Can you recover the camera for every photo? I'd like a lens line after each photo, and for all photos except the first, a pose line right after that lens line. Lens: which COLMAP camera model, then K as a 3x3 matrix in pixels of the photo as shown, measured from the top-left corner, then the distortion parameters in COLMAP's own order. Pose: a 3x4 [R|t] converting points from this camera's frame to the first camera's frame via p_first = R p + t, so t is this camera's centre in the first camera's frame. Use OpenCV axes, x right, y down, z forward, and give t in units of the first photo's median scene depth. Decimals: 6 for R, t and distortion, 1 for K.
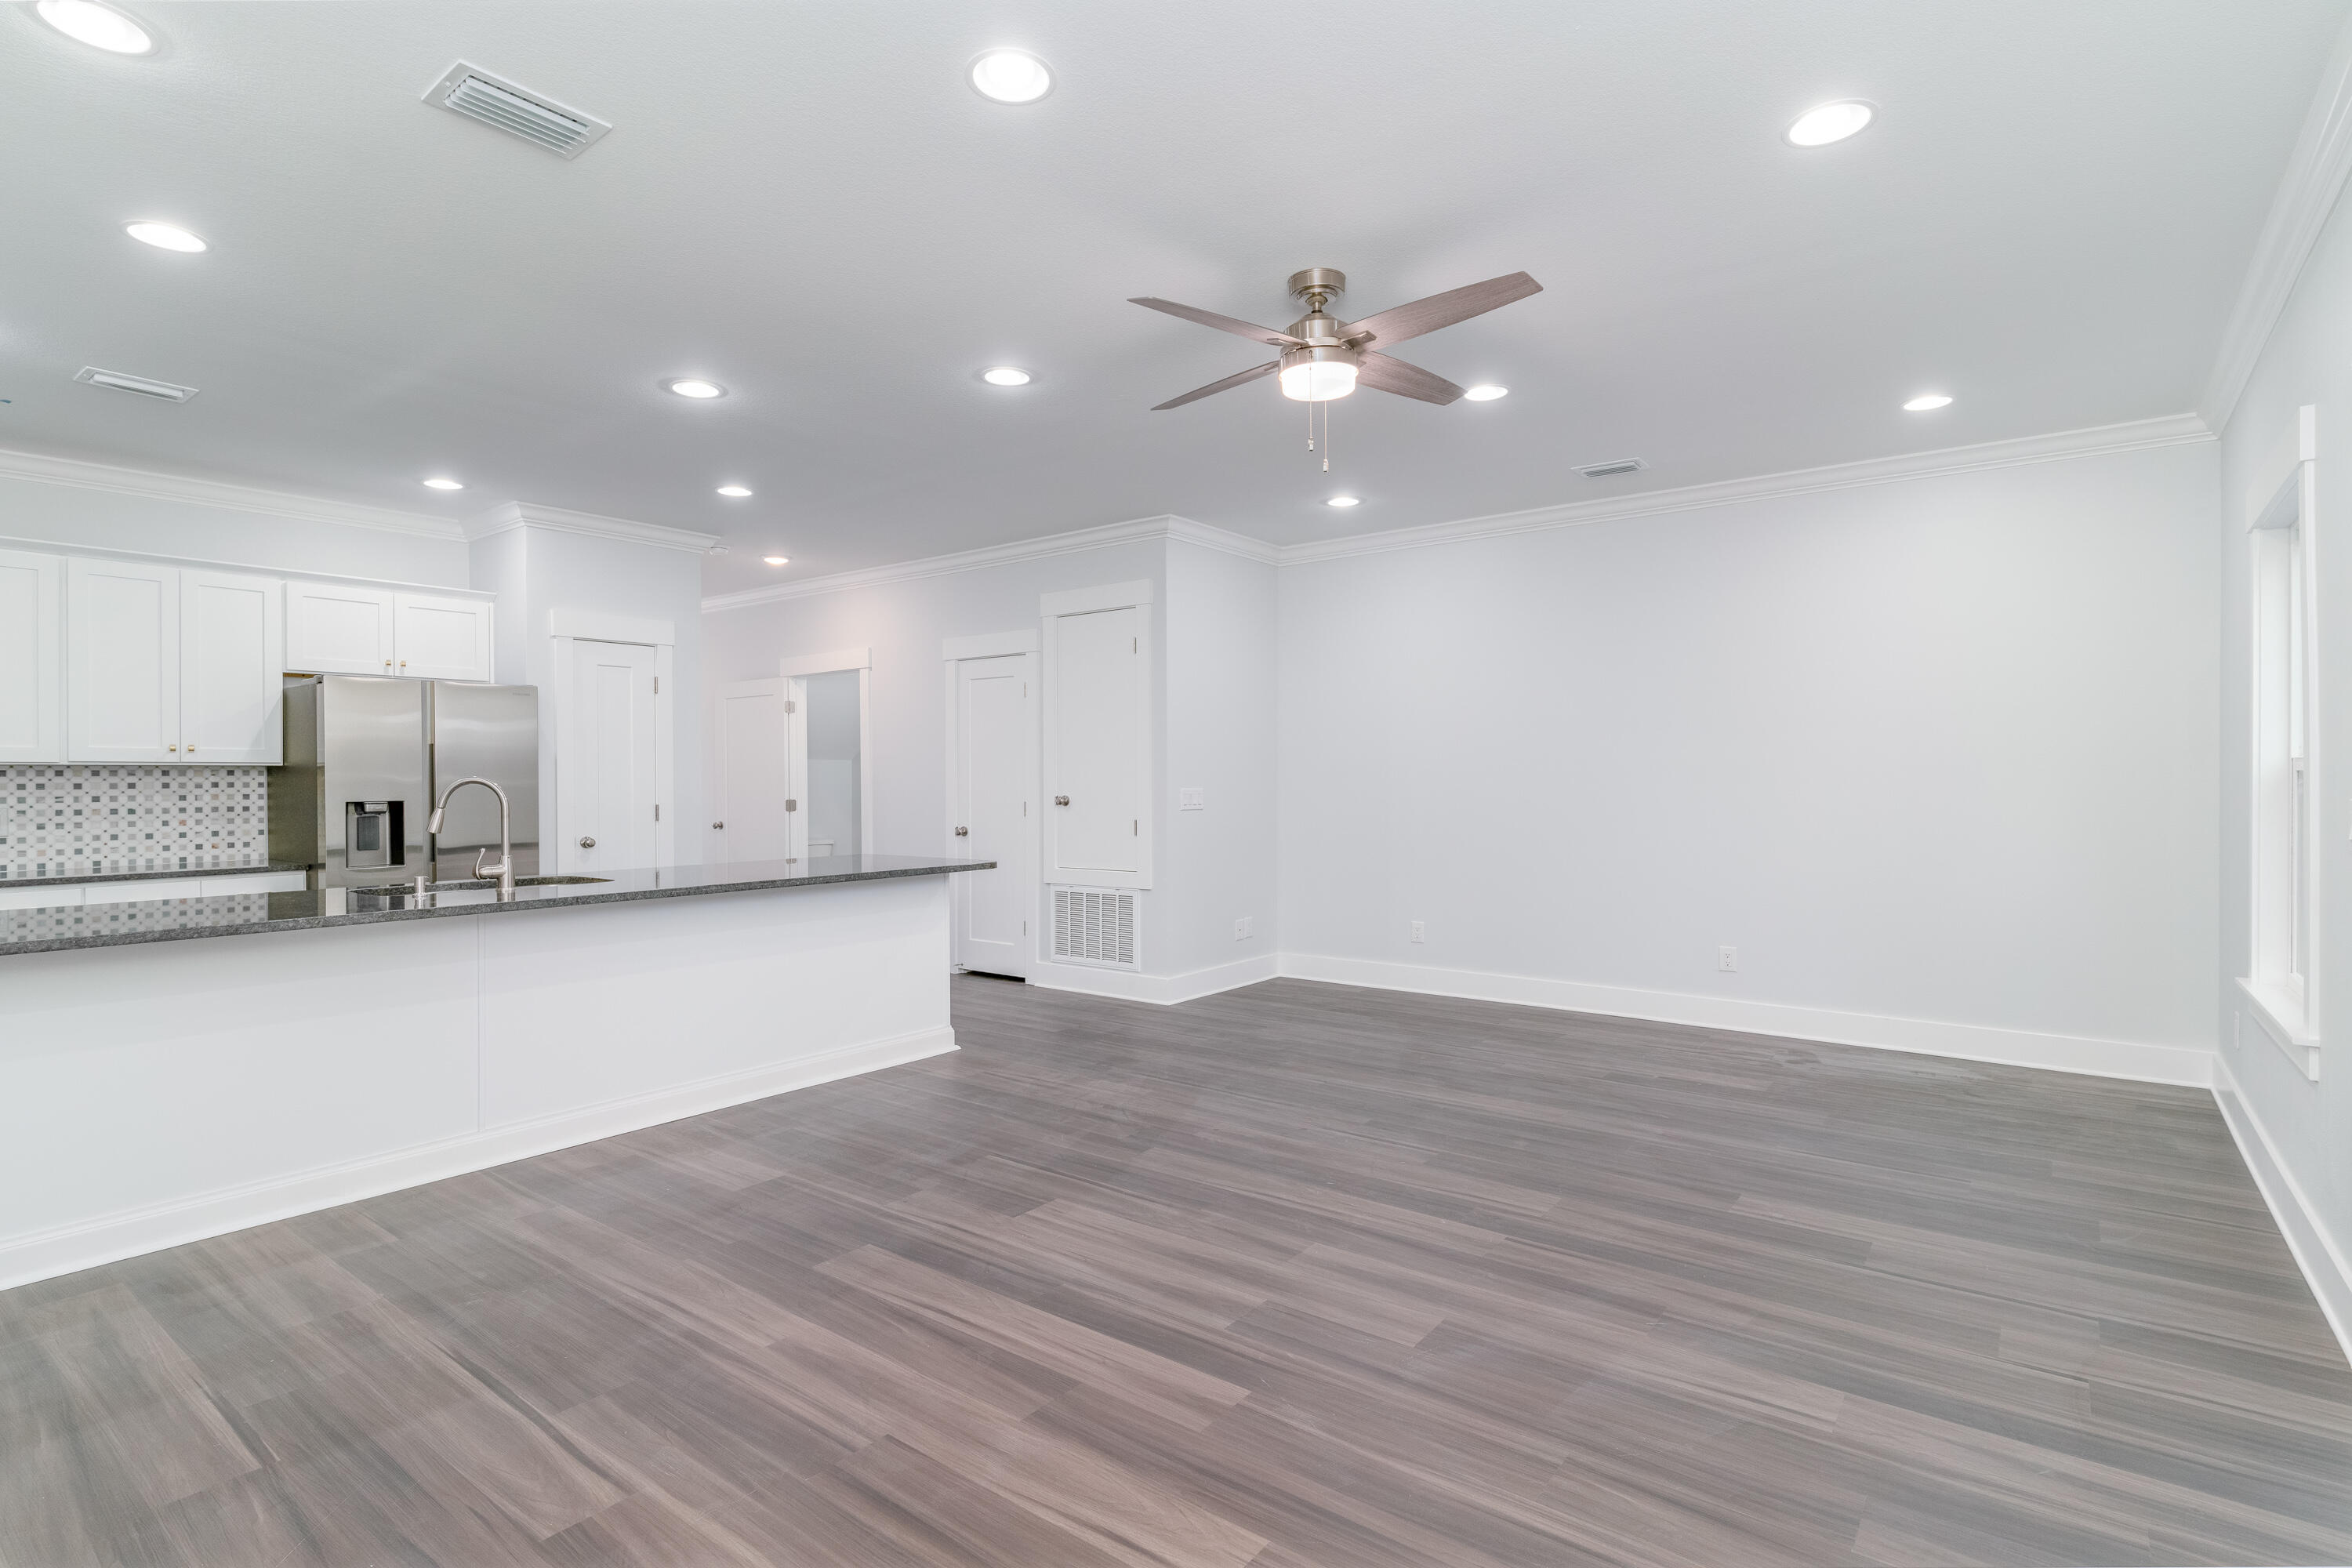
lens RADIAL K [[1175.3, 0, 1119.0], [0, 1175.3, 781.5], [0, 0, 1]] dist [-0.004332, 0.002098]
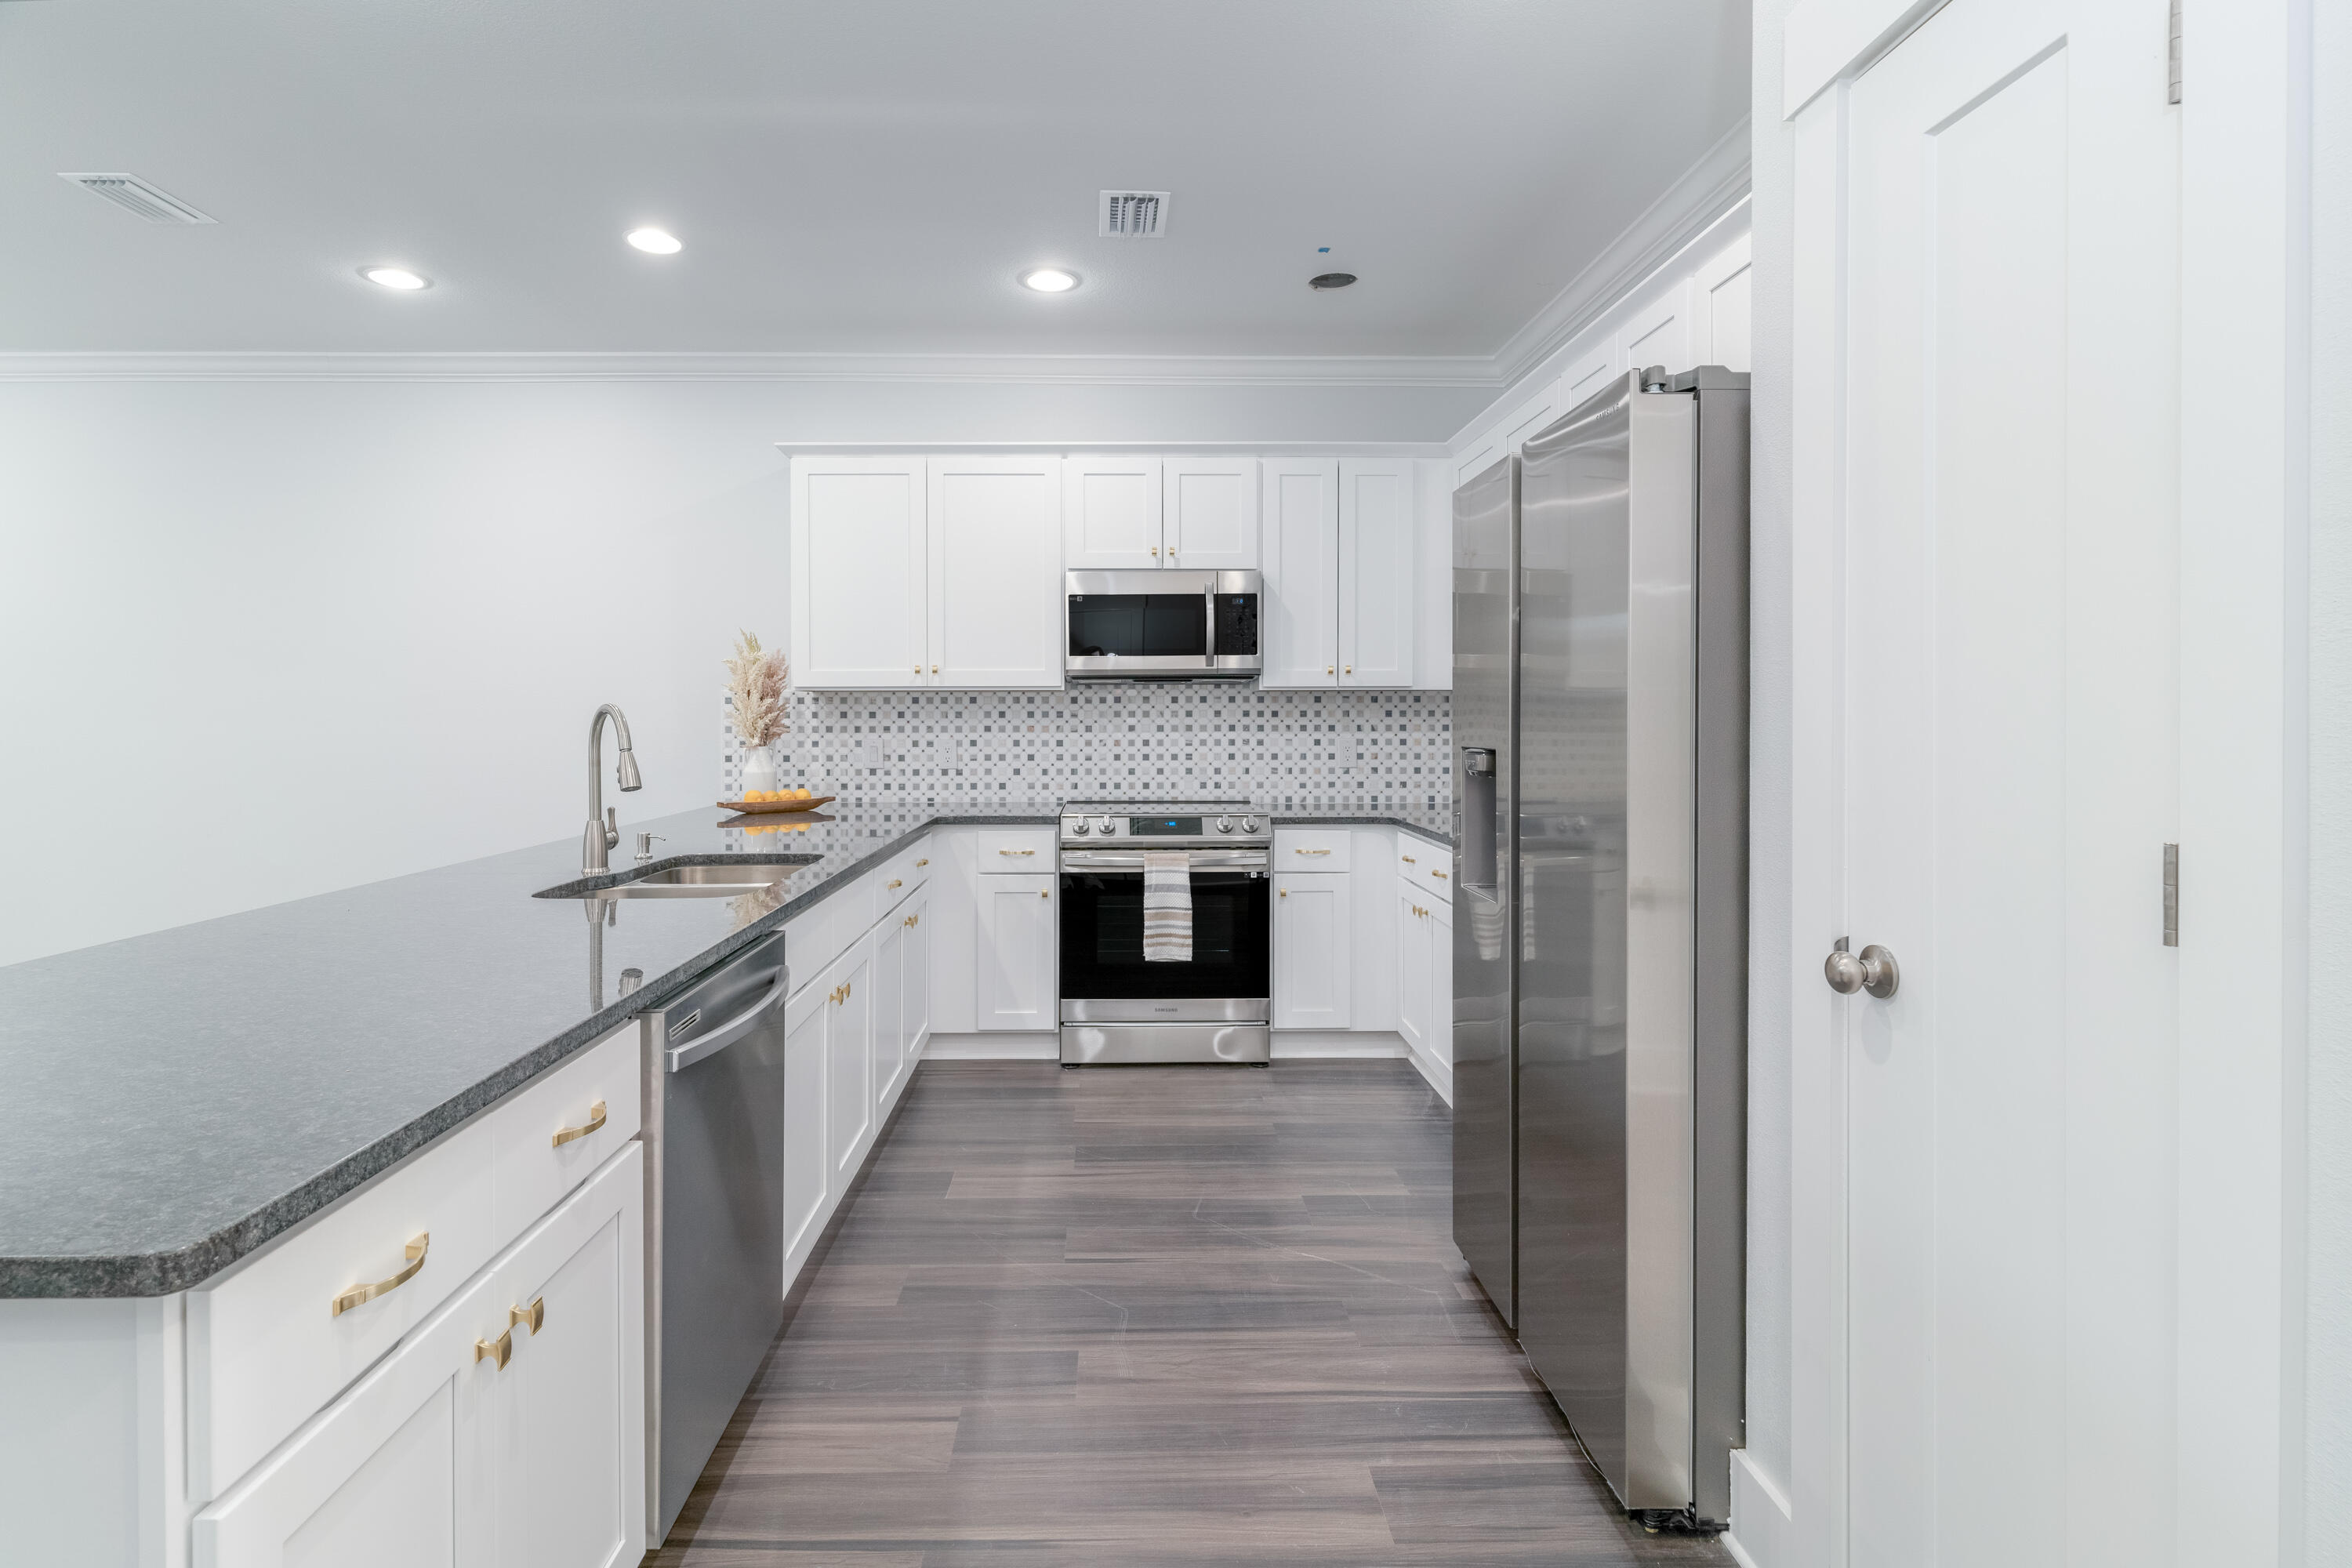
lens RADIAL K [[1175.3, 0, 1081.4], [0, 1175.3, 732.6], [0, 0, 1]] dist [-0.004332, 0.002098]
pose [[-0.787580, 0.015179, -0.616025, -0.242912], [0.007004, 0.999853, 0.015682, 0.003750], [0.616173, 0.008036, -0.787570, 1.297422]]
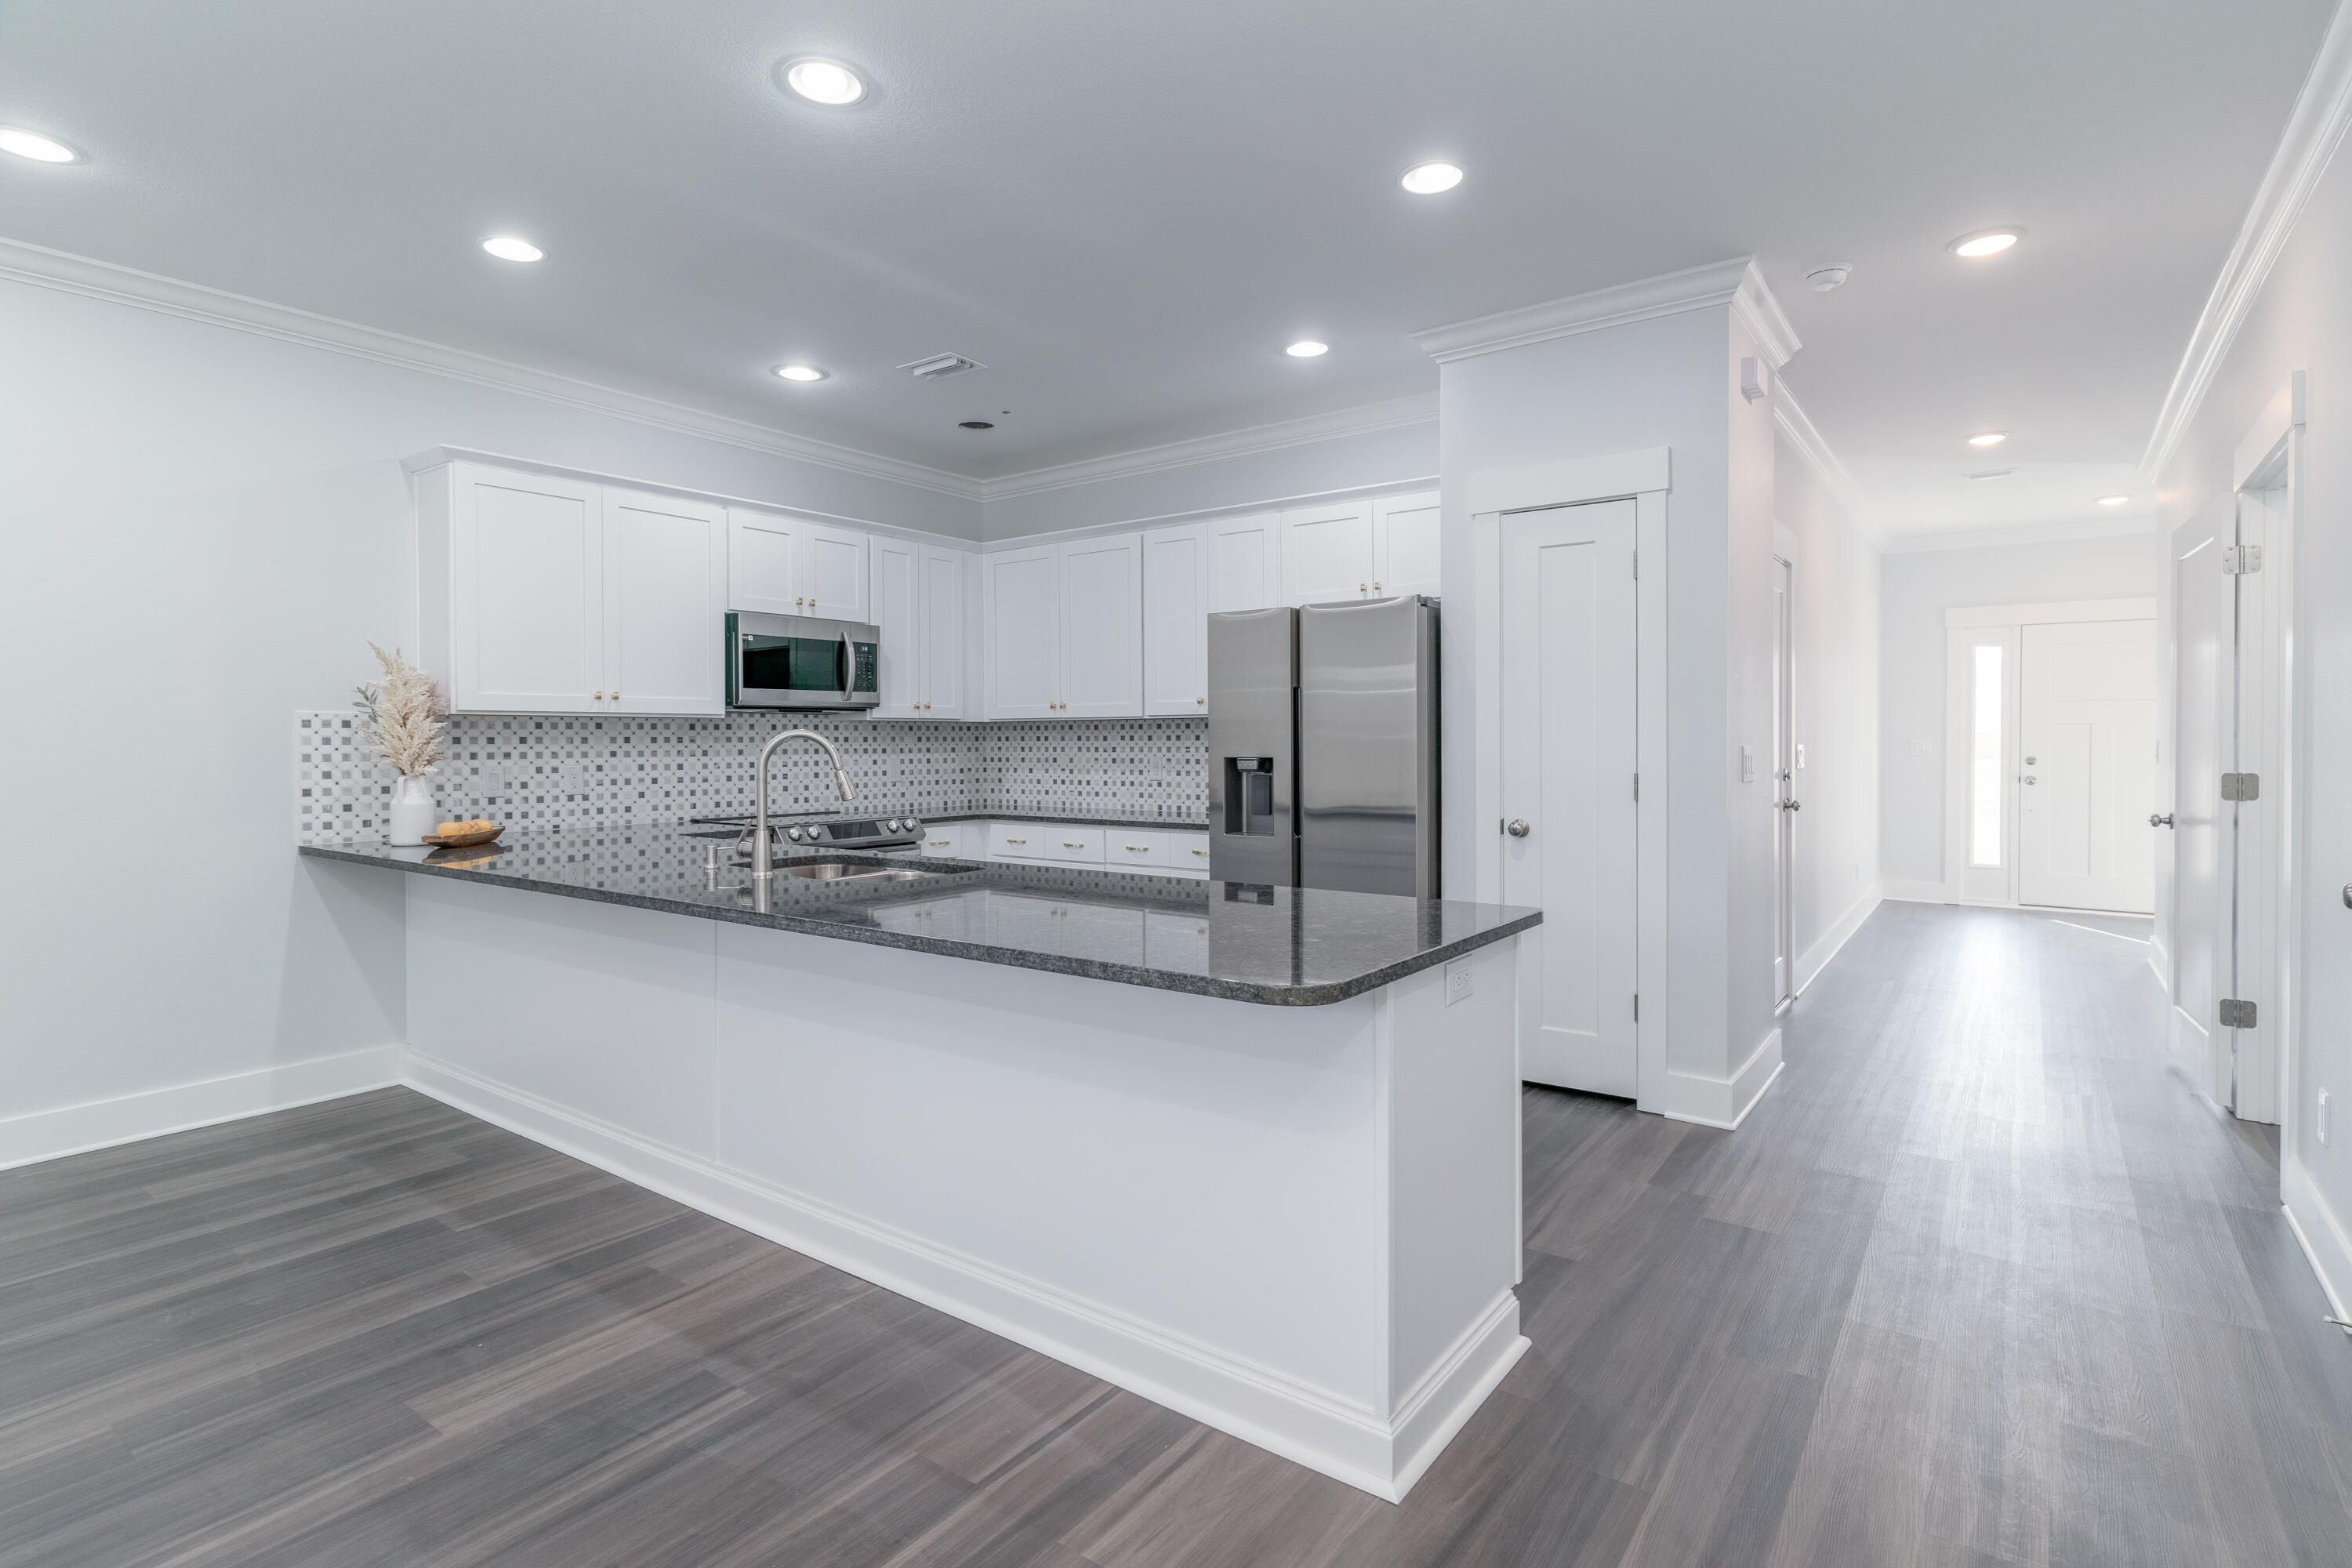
lens RADIAL K [[1175.3, 0, 1231.9], [0, 1175.3, 756.9], [0, 0, 1]] dist [-0.004332, 0.002098]
pose [[0.057296, 0.020888, -0.998139, 0.212108], [0.003289, 0.999772, 0.021111, -0.001167], [0.998352, -0.004492, 0.057214, 0.969135]]
